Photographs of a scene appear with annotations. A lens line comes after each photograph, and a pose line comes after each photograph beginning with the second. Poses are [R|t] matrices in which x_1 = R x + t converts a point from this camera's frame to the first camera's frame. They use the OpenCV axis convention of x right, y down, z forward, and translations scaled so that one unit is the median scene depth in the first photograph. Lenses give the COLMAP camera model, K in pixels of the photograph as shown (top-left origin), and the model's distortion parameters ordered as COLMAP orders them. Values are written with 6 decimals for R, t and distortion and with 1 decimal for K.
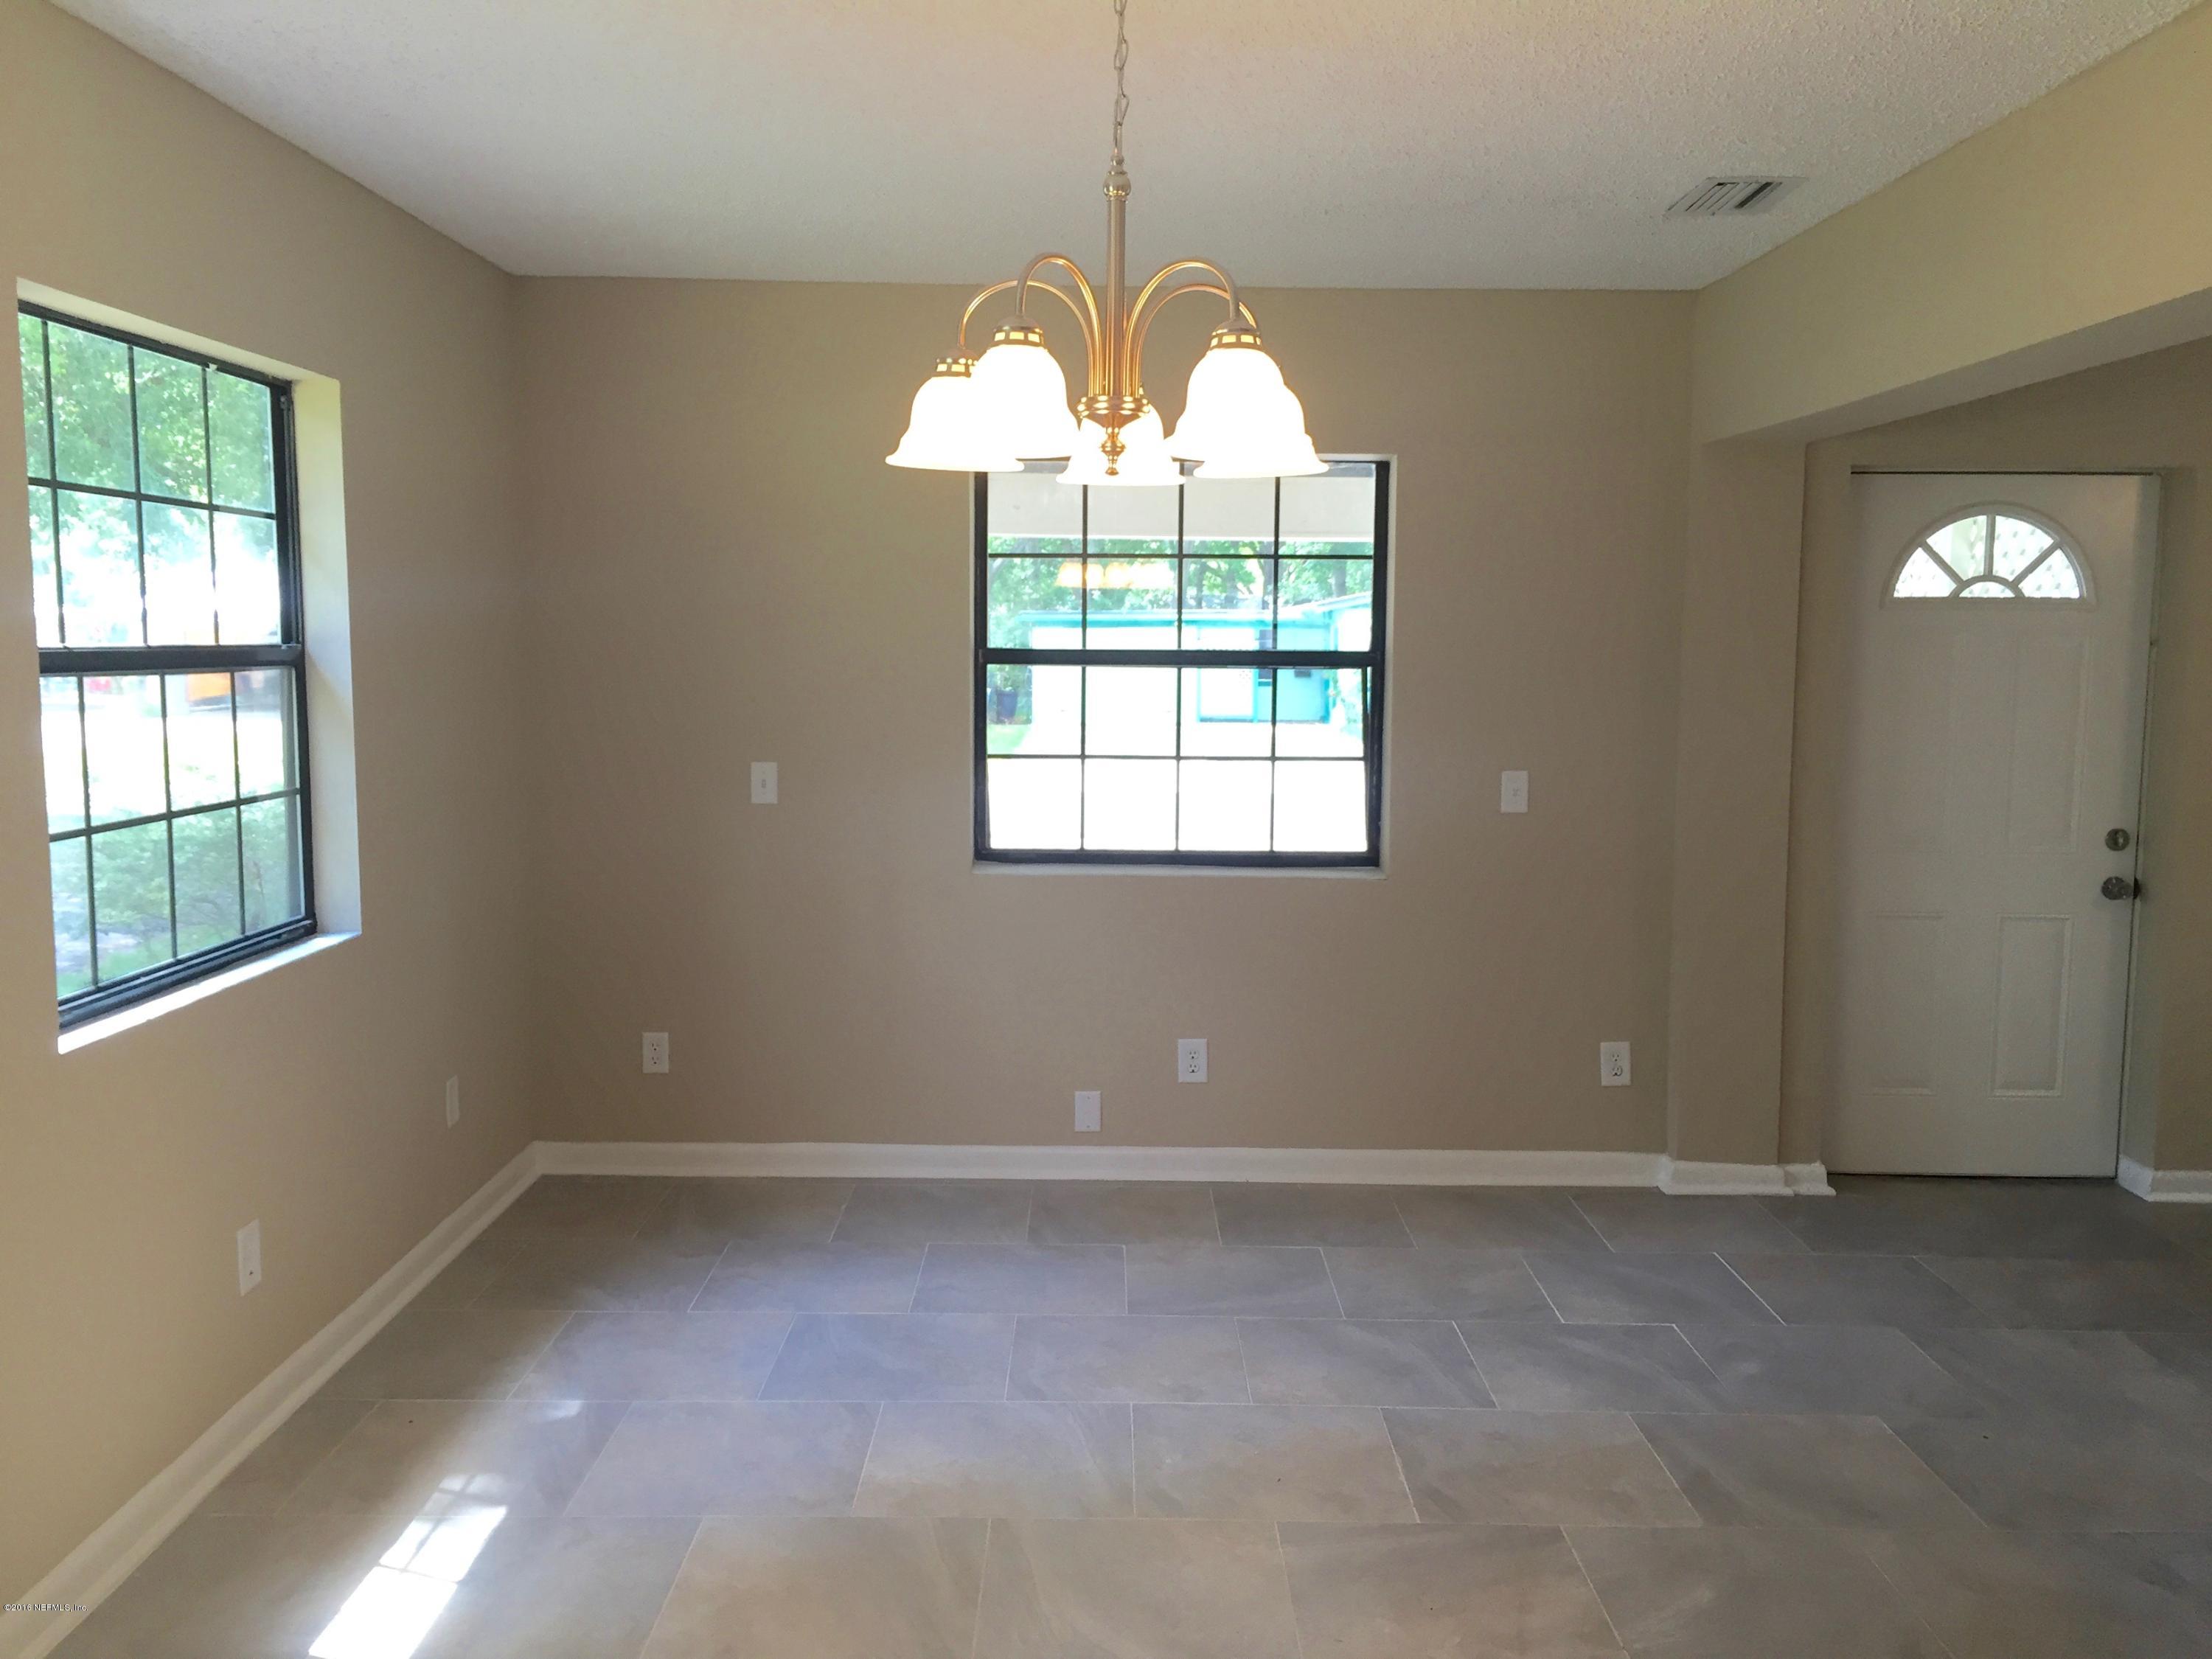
lens RADIAL K [[1868.7, 0, 1114.9], [0, 1868.7, 826.6], [0, 0, 1]] dist [0.102110, -0.139443]
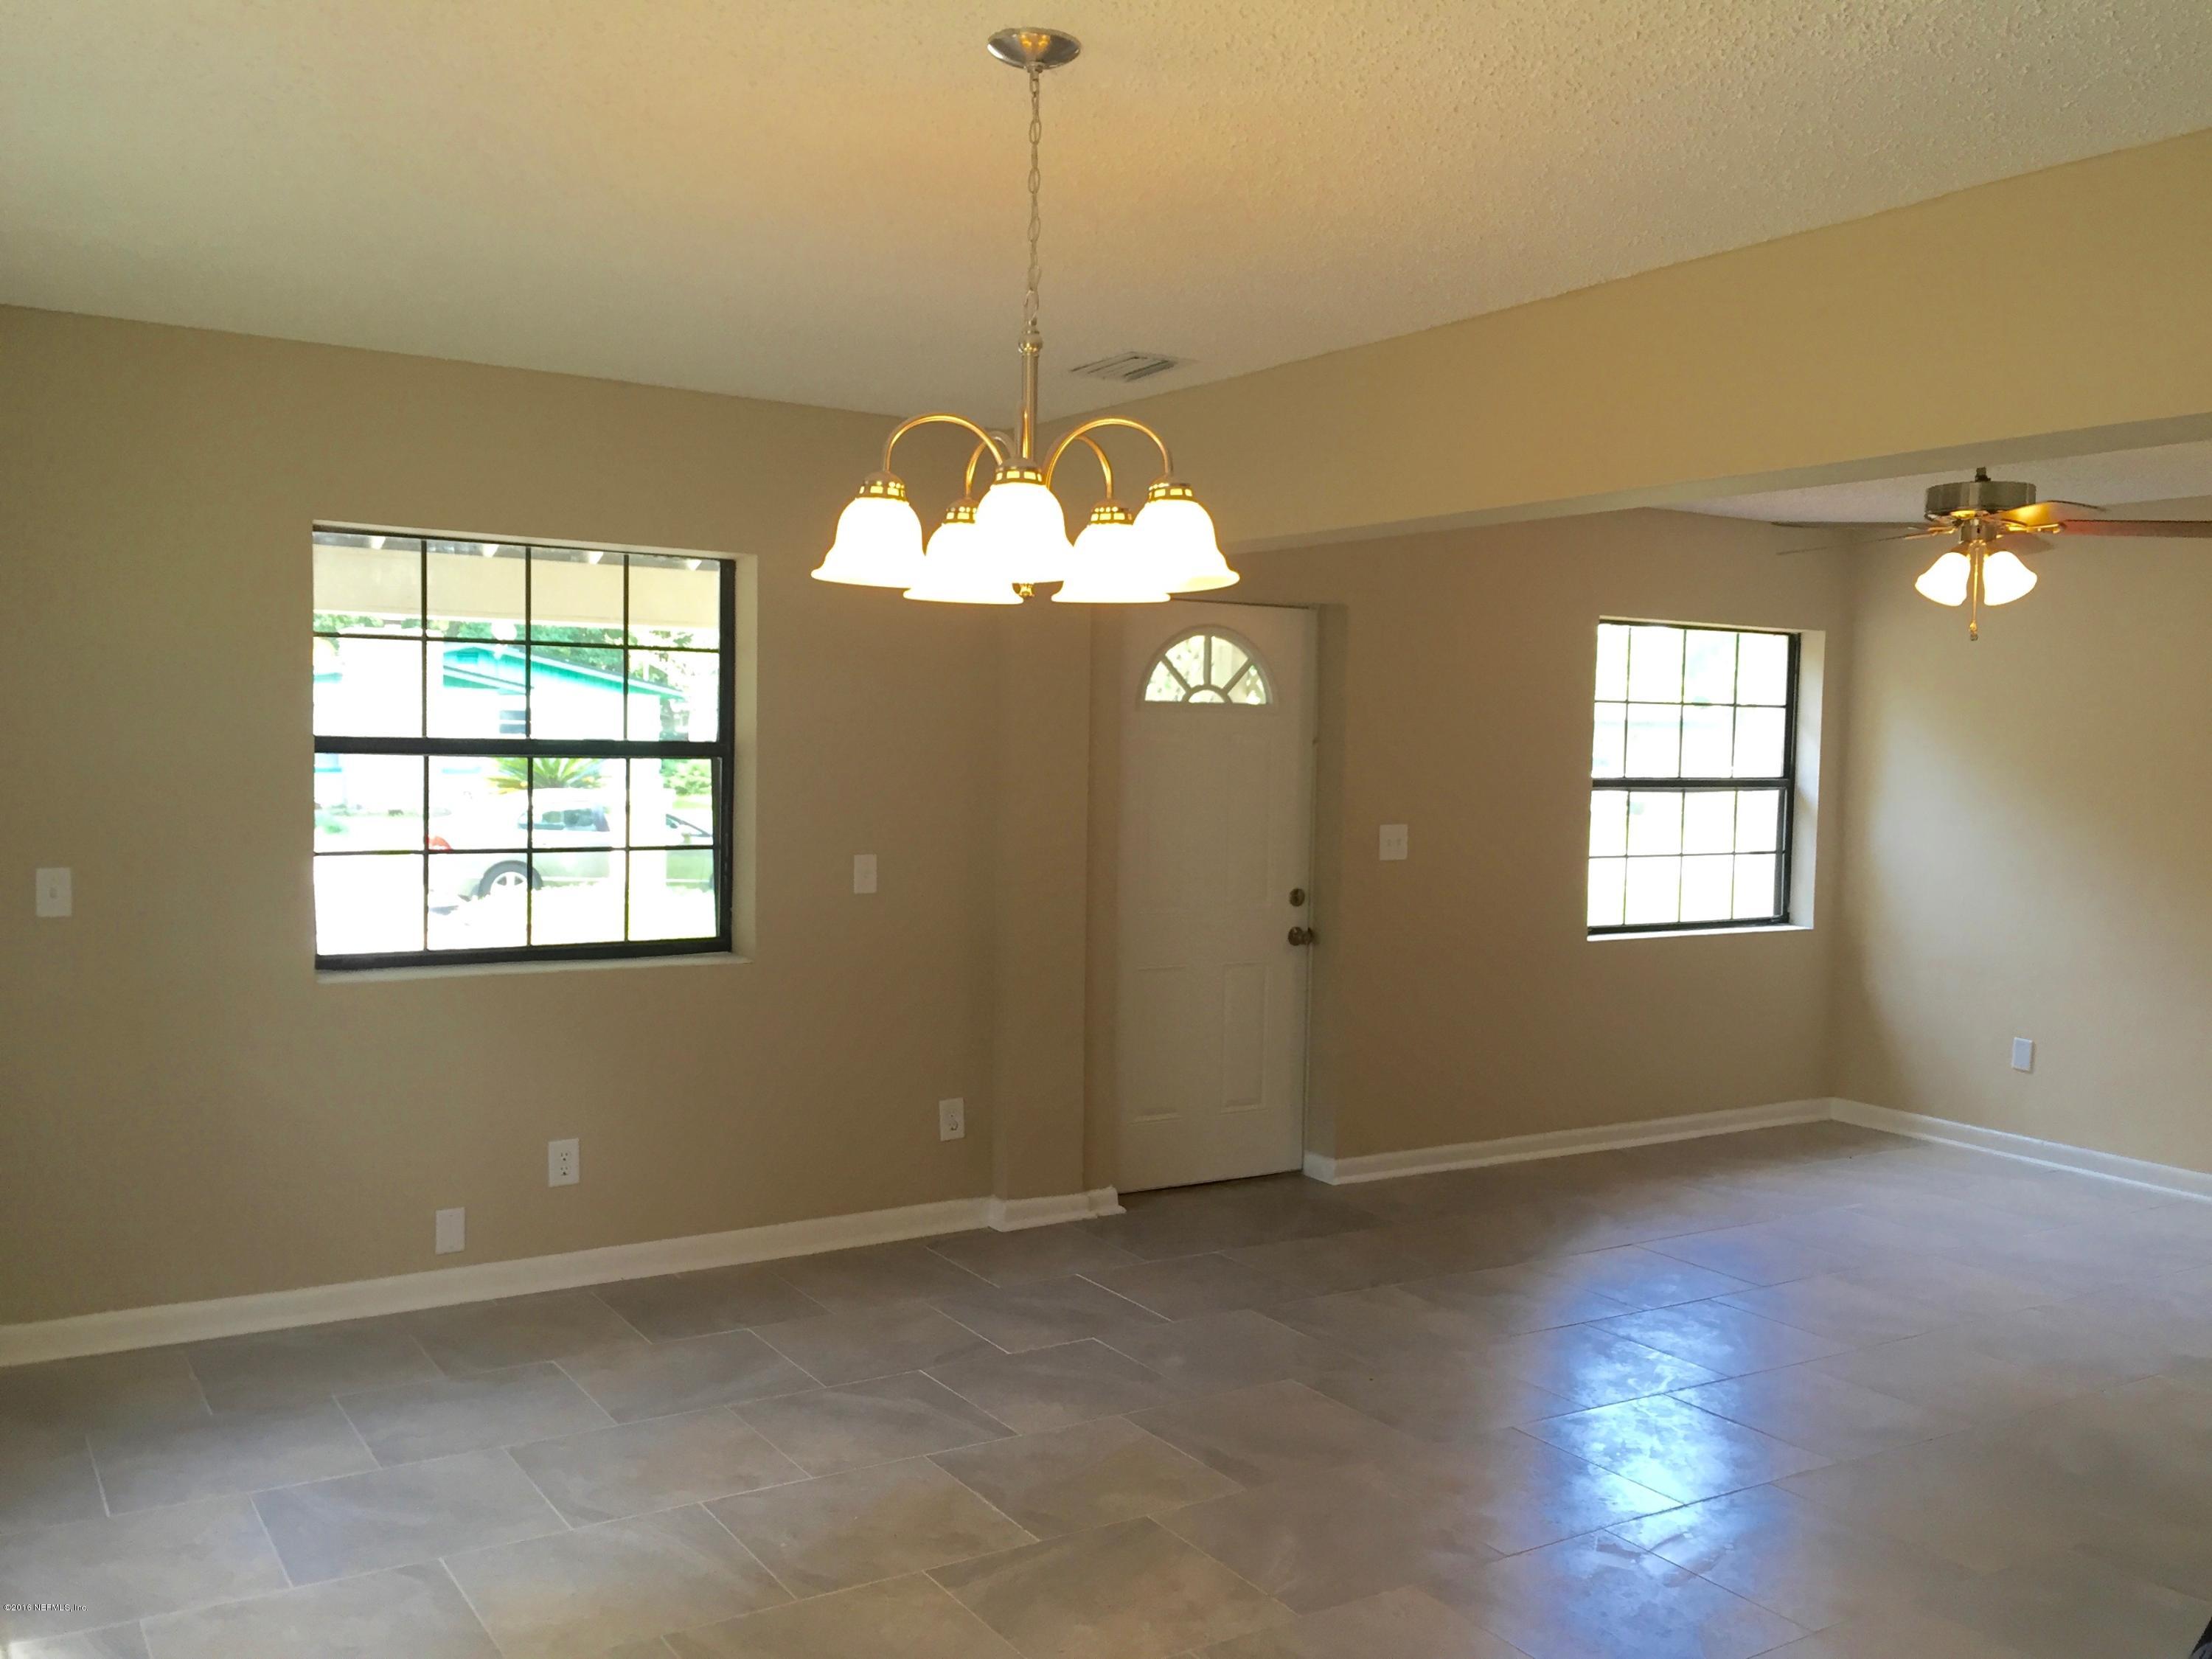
lens RADIAL K [[1876.1, 0, 1103.9], [0, 1876.1, 844.6], [0, 0, 1]] dist [0.046859, -0.006284]
pose [[0.847552, -0.023352, 0.530198, -0.237303], [0.039898, 0.999008, -0.019778, -0.008812], [-0.529210, 0.037916, 0.847643, 0.020861]]
